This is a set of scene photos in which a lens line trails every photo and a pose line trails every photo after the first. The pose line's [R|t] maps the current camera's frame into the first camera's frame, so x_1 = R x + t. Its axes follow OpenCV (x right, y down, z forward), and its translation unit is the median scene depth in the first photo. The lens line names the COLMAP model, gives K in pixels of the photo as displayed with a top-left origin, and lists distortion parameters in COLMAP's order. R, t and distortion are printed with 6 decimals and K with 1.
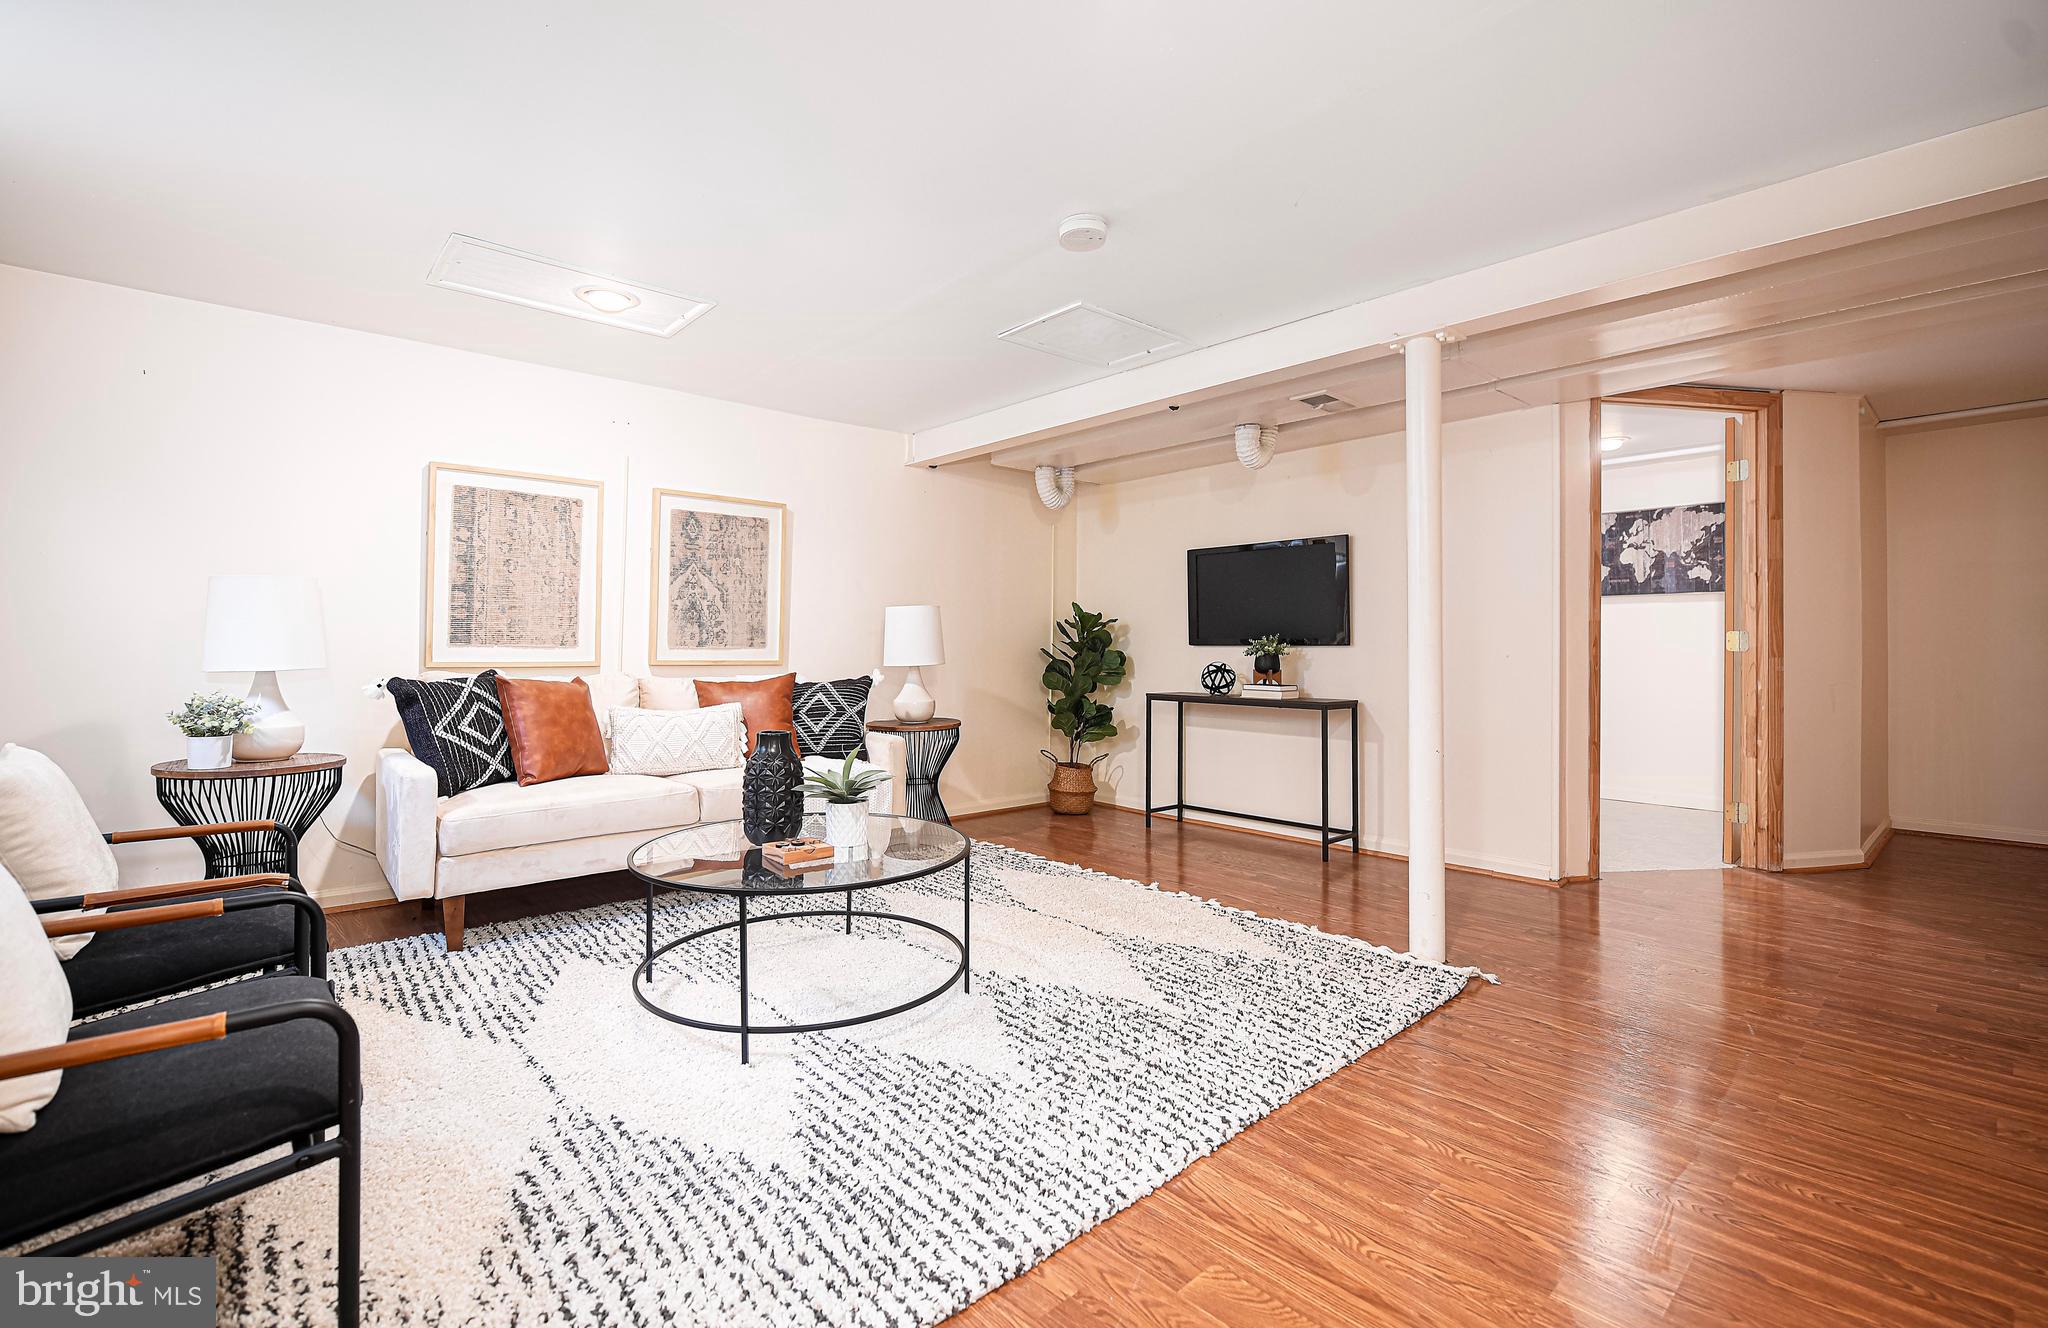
lens RADIAL K [[900.2, 0, 1029.4], [0, 900.2, 654.0], [0, 0, 1]] dist [-0.012394, -0.001338]
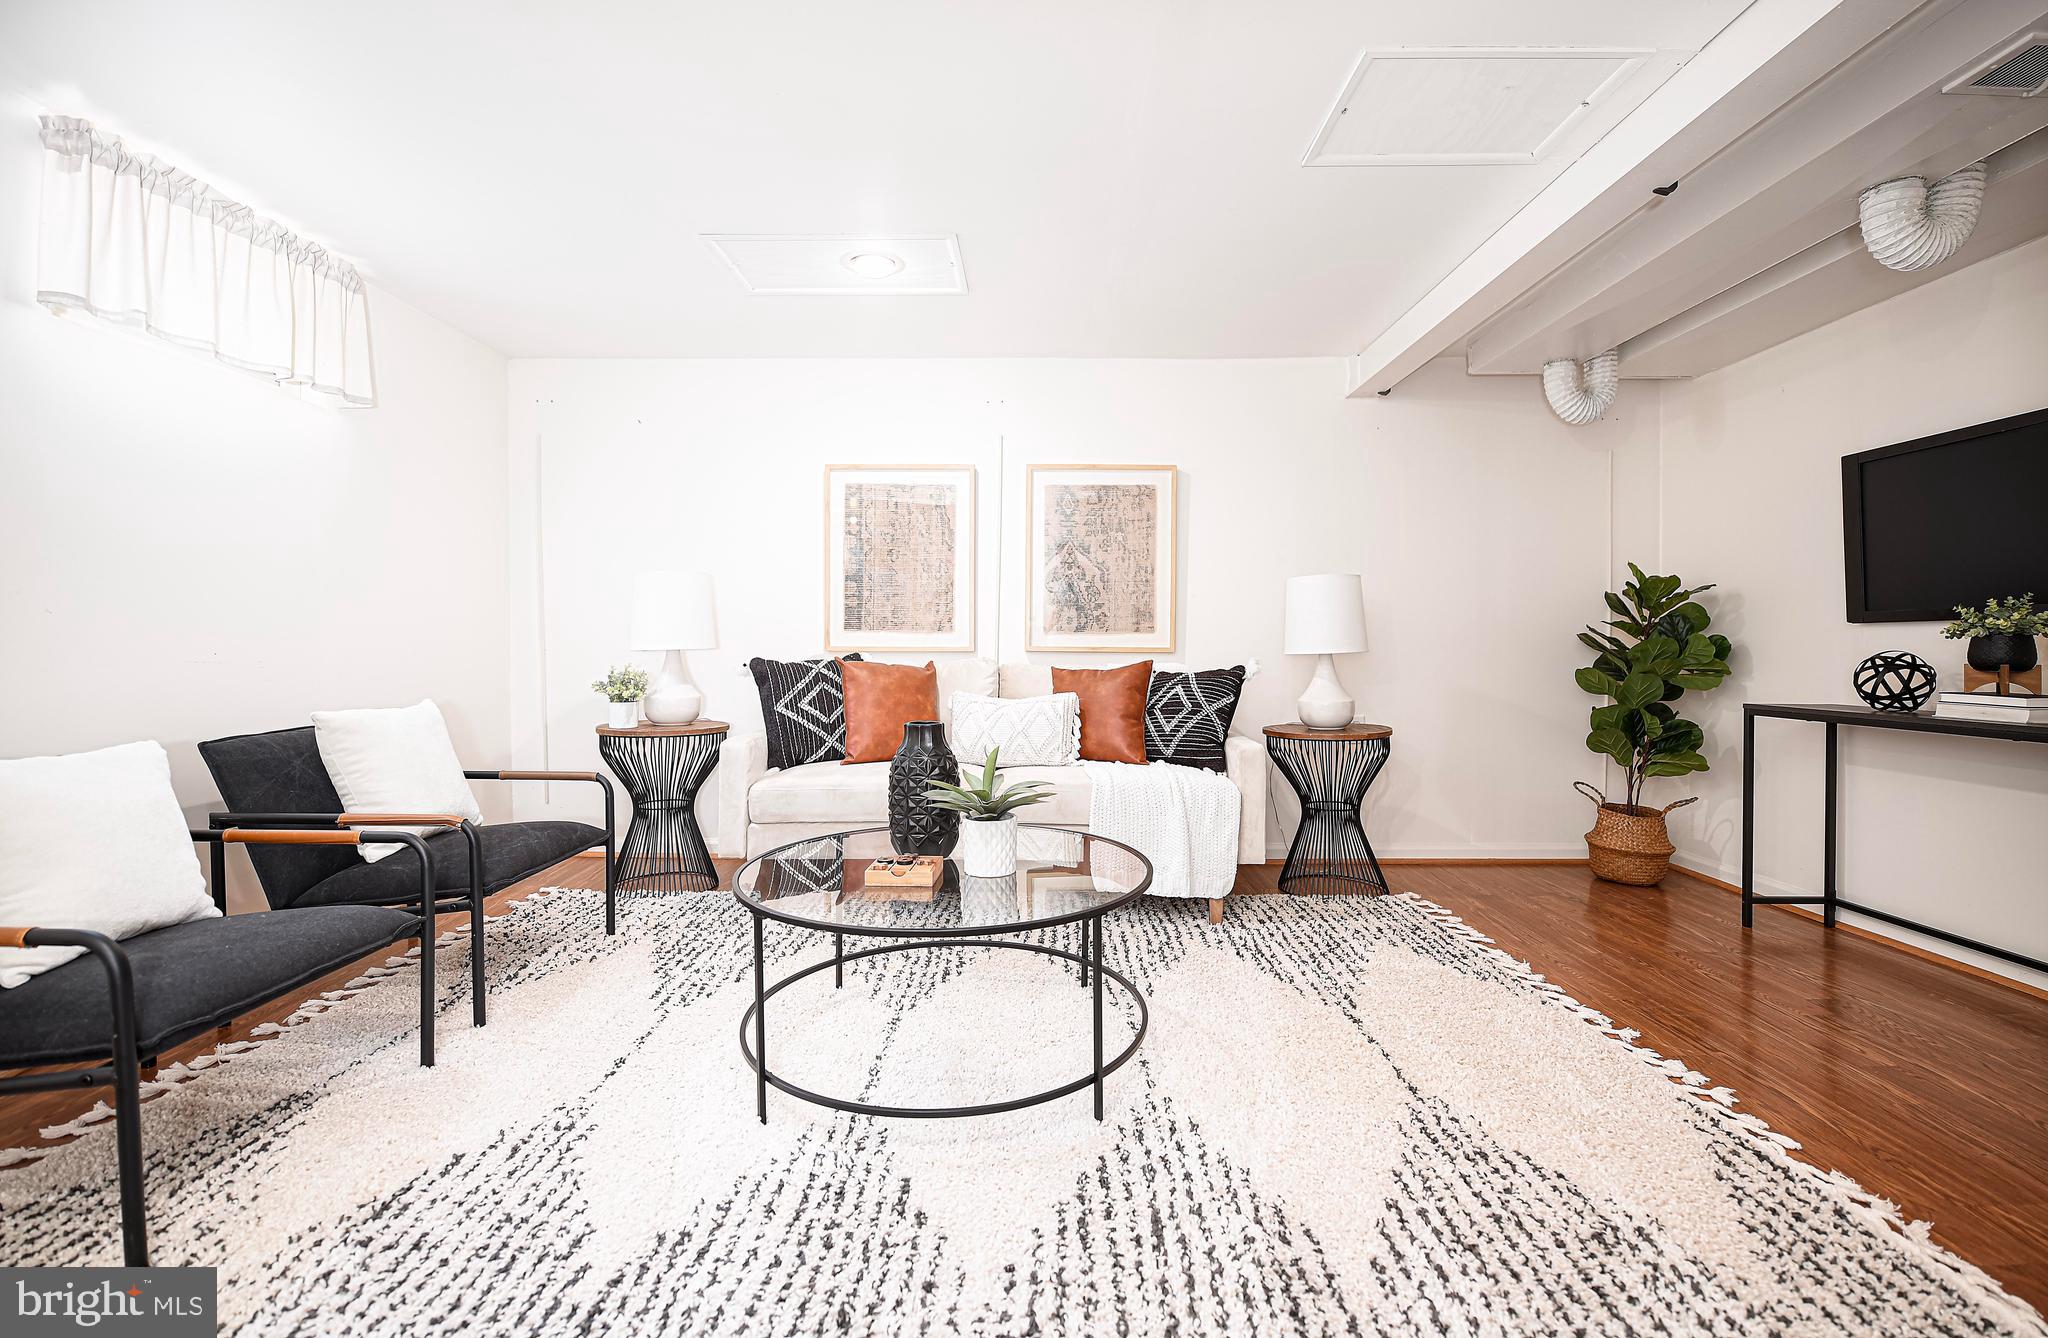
lens RADIAL K [[900.2, 0, 1024.6], [0, 900.2, 659.9], [0, 0, 1]] dist [-0.012394, -0.001338]
pose [[0.737114, 0.007008, -0.675732, 0.221745], [-0.003332, 0.999972, 0.006736, 0.014883], [0.675760, -0.002714, 0.737116, 0.292469]]
